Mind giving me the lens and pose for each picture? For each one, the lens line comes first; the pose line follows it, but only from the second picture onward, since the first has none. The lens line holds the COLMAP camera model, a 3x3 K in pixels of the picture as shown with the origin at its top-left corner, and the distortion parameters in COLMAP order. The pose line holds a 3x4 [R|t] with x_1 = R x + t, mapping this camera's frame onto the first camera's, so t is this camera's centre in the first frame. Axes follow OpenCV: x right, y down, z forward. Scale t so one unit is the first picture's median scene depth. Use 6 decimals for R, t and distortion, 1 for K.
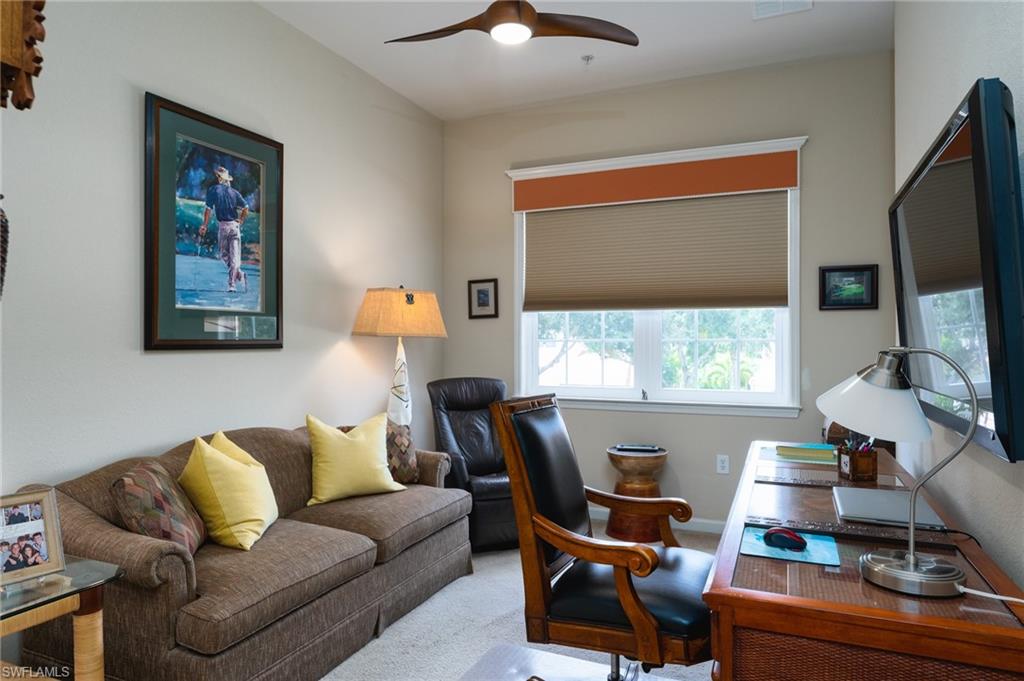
lens RADIAL K [[635.2, 0, 512.0], [0, 635.2, 340.5], [0, 0, 1]] dist [-0.000775, -0.000525]
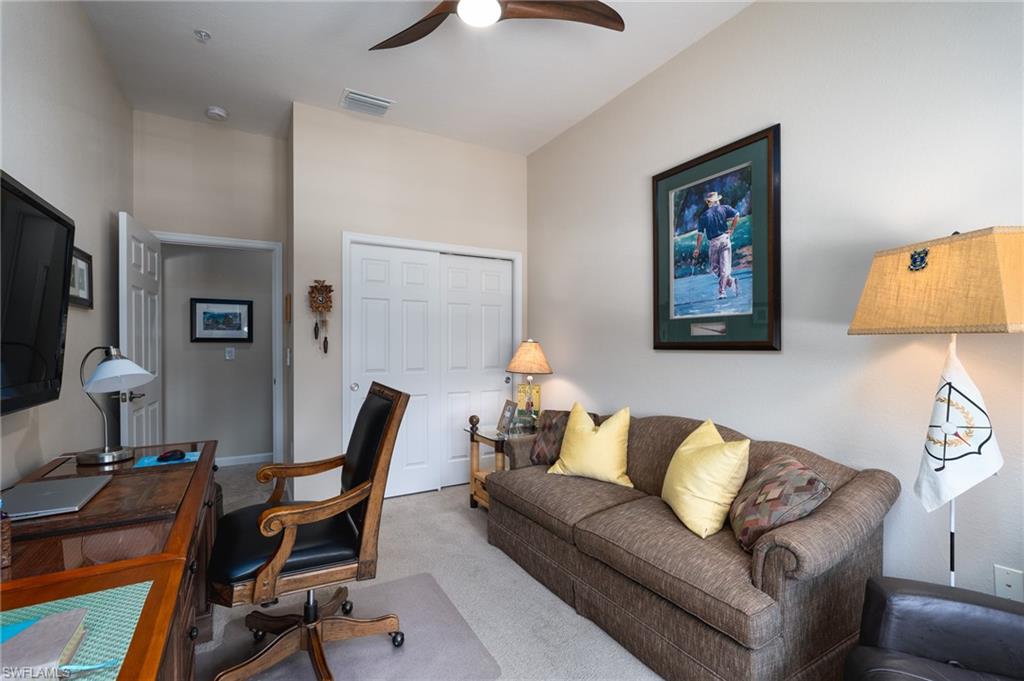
lens RADIAL K [[465.0, 0, 512.0], [0, 465.0, 340.5], [0, 0, 1]] dist [0.000134, -0.000028]
pose [[-0.602002, -0.008087, -0.798453, 0.429066], [-0.000490, 0.999952, -0.009758, 0.004583], [0.798494, -0.005483, -0.601978, 1.201780]]
